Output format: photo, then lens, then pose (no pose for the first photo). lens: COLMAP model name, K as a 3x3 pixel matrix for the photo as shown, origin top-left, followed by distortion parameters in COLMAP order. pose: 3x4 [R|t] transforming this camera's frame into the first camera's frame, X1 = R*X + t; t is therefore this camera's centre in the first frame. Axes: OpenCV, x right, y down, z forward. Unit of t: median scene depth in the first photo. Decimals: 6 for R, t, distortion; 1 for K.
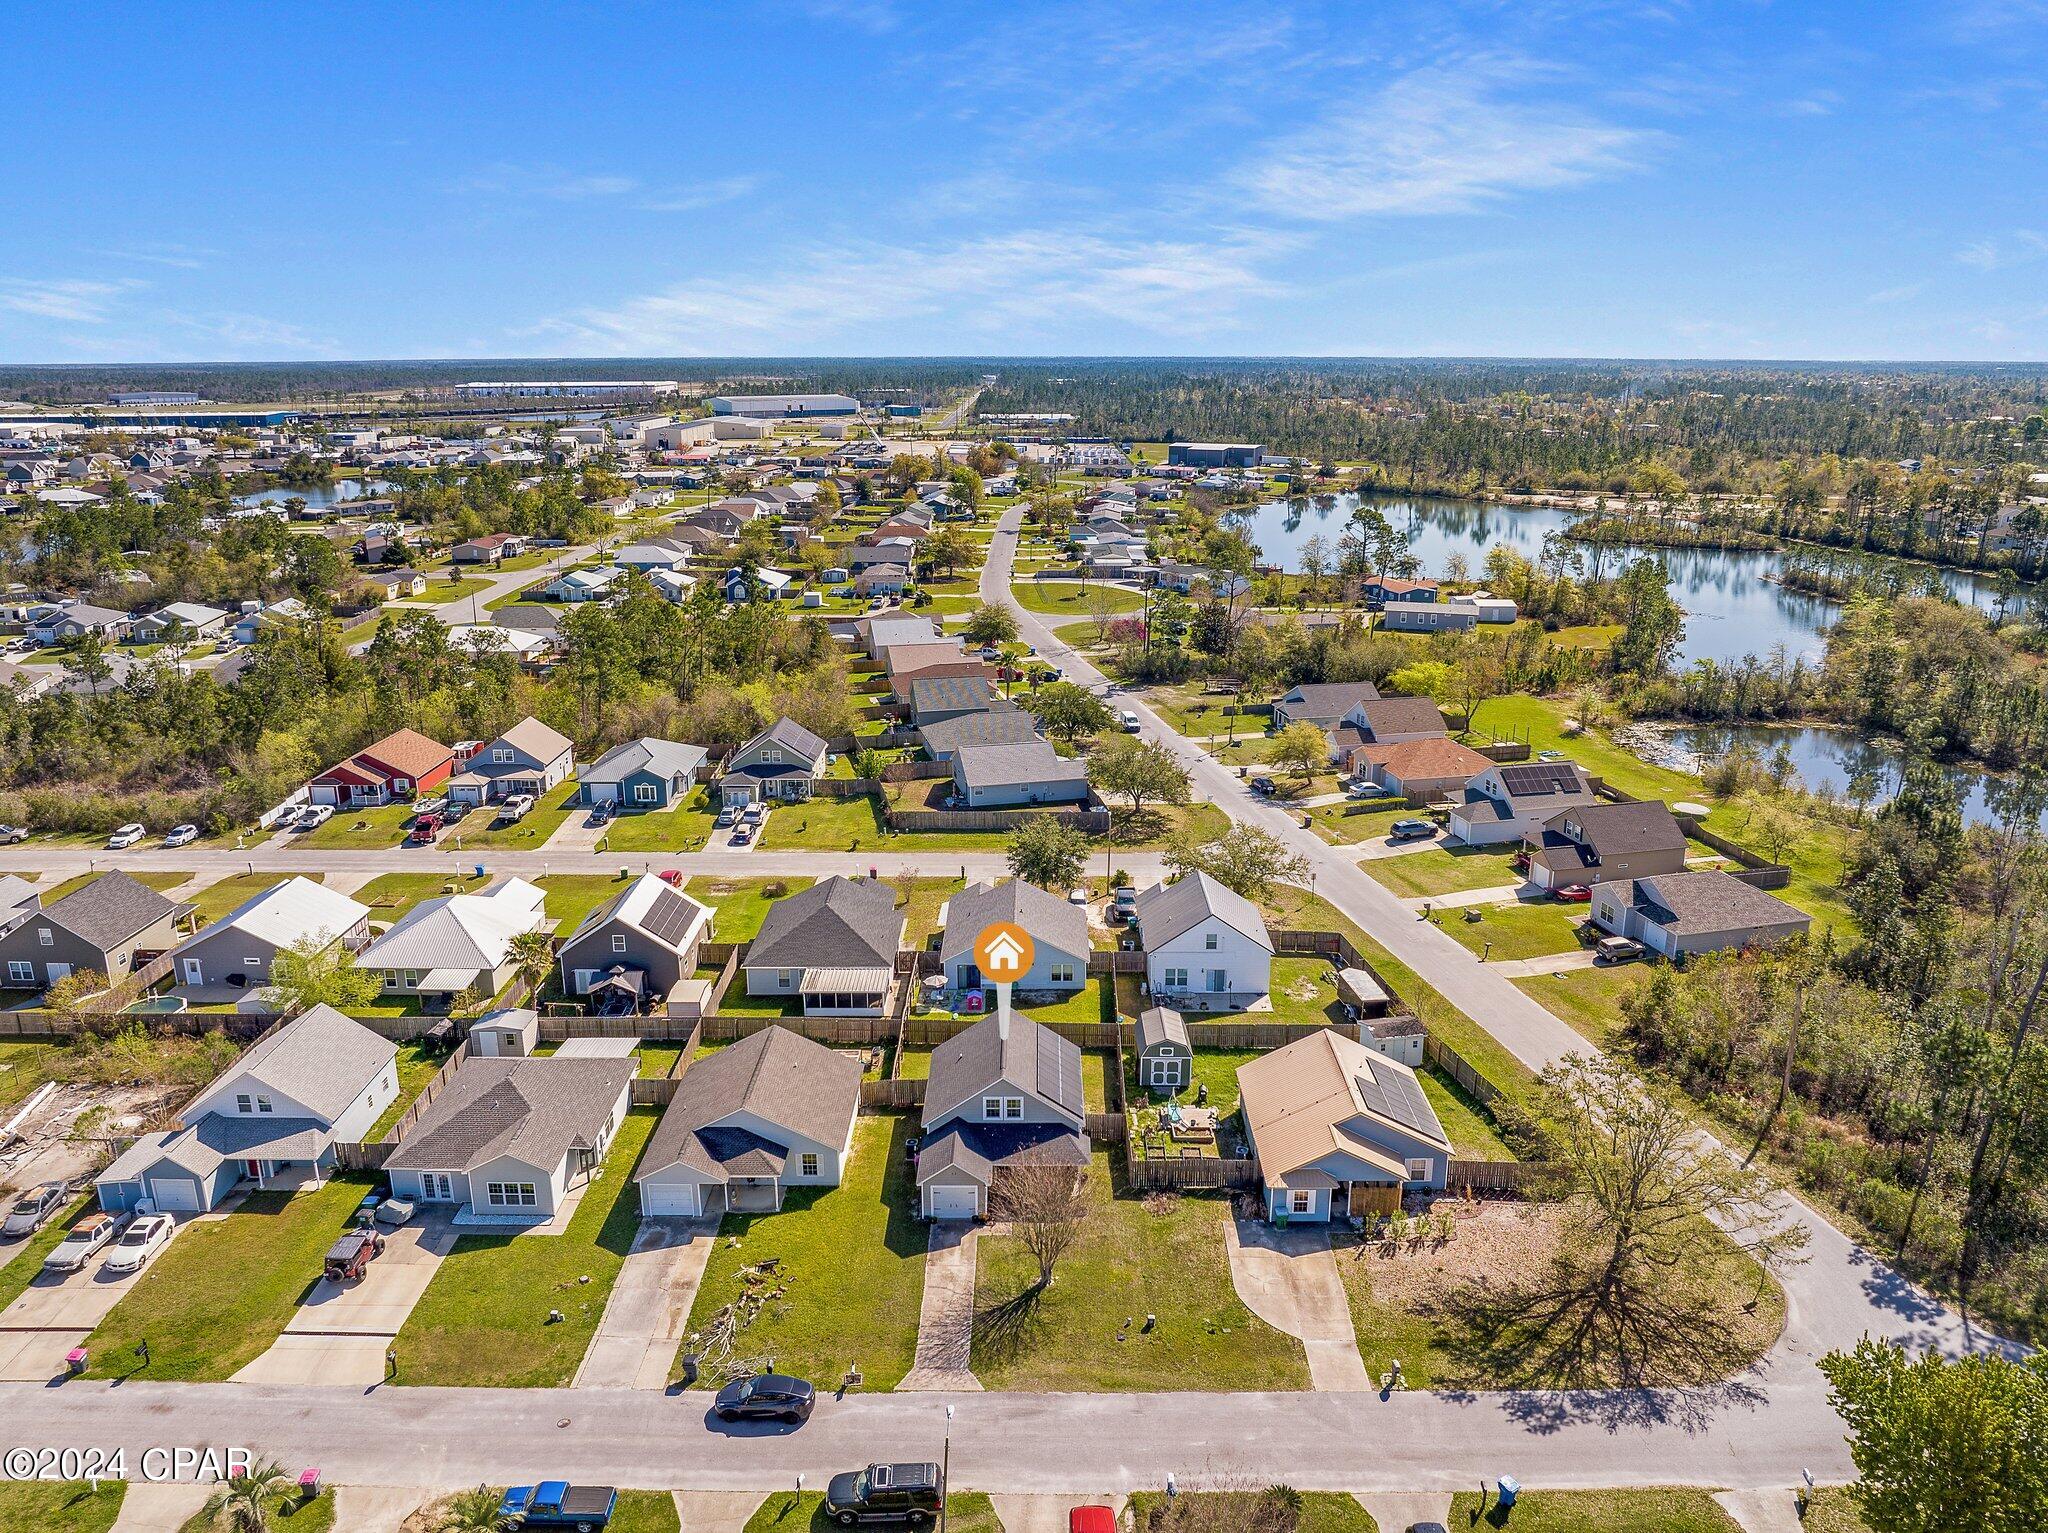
lens RADIAL K [[1435.6, 0, 1041.7], [0, 1435.6, 776.3], [0, 0, 1]] dist [-0.033095, 0.000928]
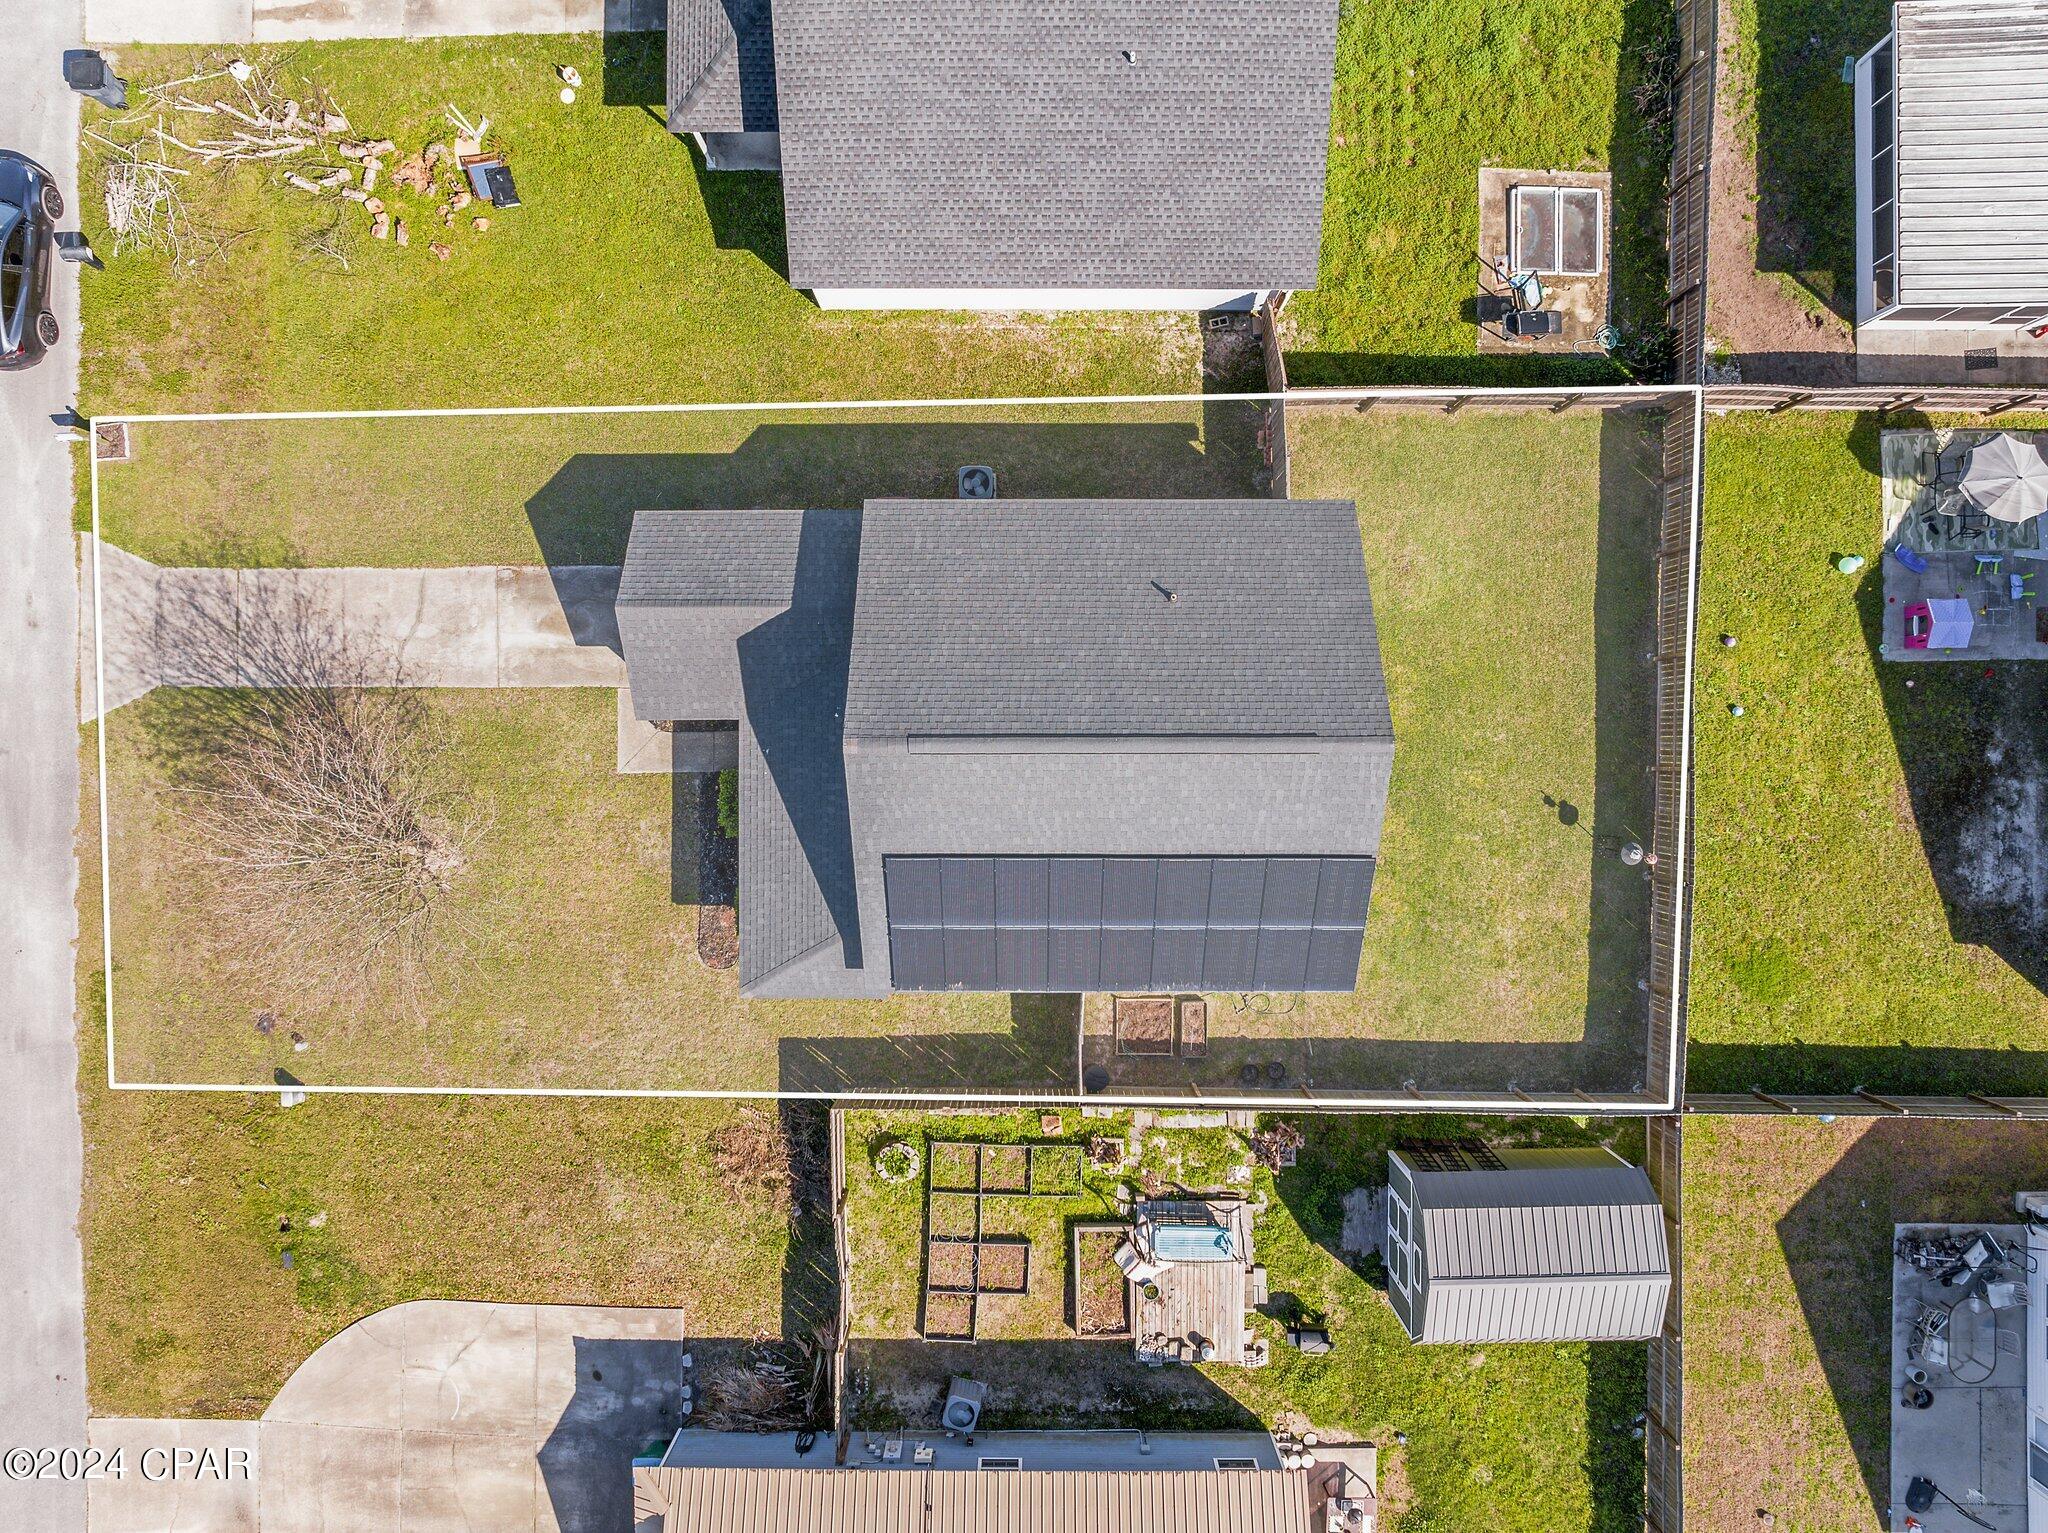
lens RADIAL K [[1435.6, 0, 1025.5], [0, 1435.6, 767.2], [0, 0, 1]] dist [-0.033095, 0.000928]
pose [[-0.005923, 0.999888, 0.013762, -0.020718], [-0.275470, -0.014861, 0.961195, -0.067131], [0.961291, 0.001902, 0.275527, 0.728076]]
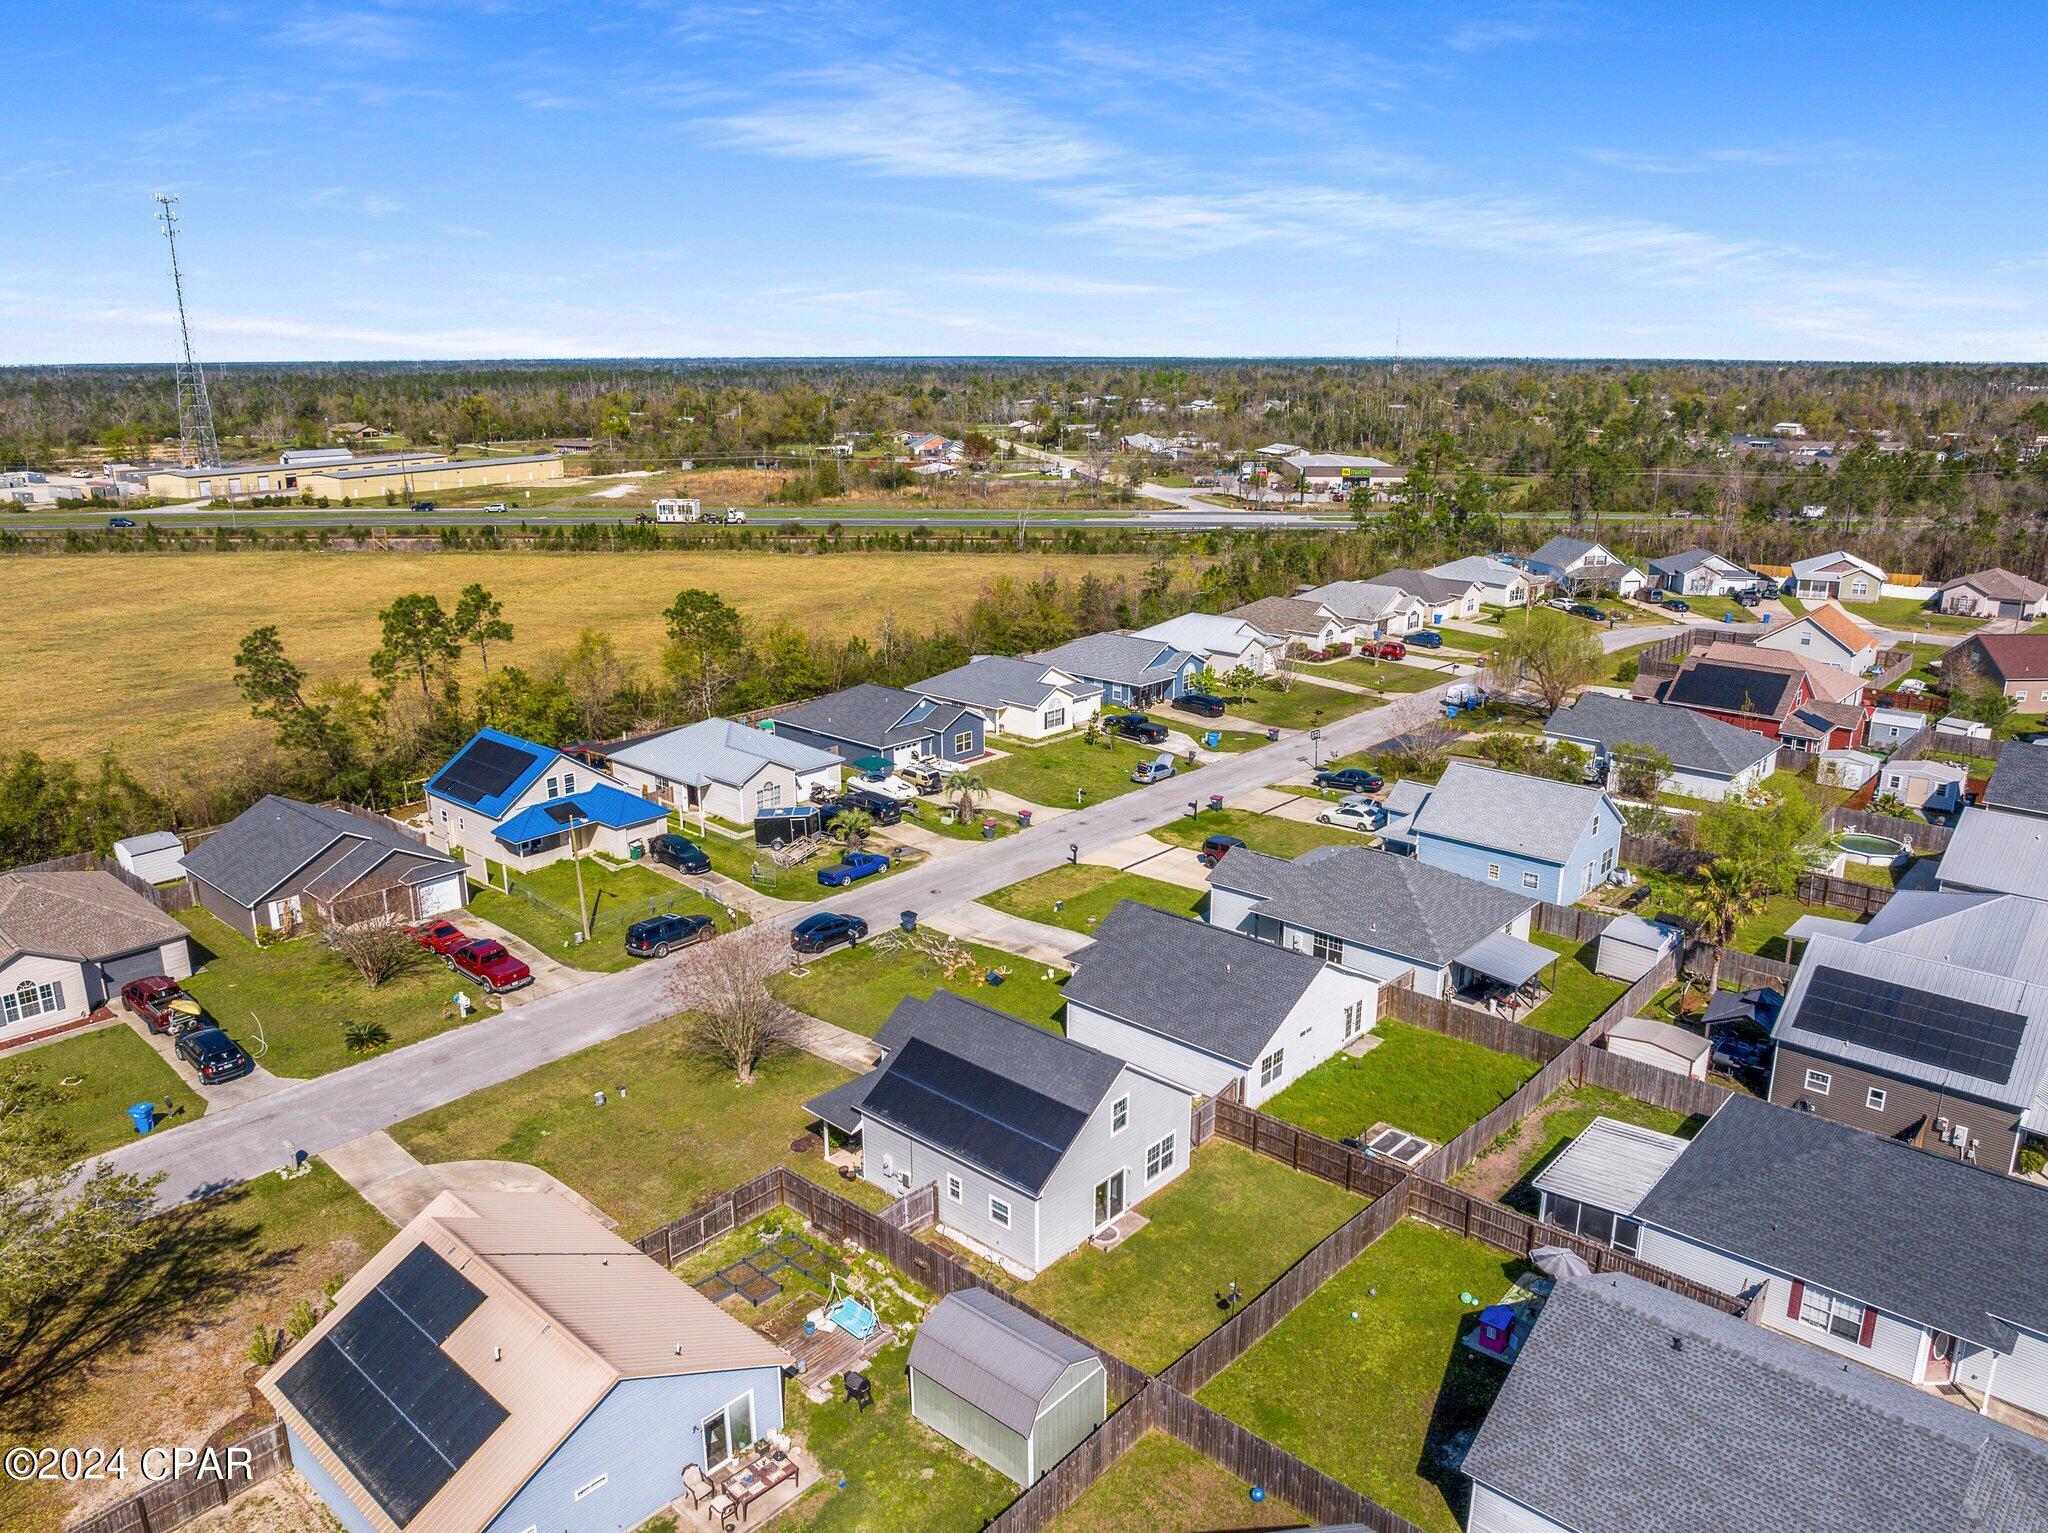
lens RADIAL K [[1435.6, 0, 1025.0], [0, 1435.6, 768.8], [0, 0, 1]] dist [-0.033095, 0.000928]
pose [[-0.672471, 0.208532, -0.710138, 0.314497], [-0.204151, 0.870001, 0.448799, -0.152334], [0.711410, 0.446780, -0.542479, 1.035552]]
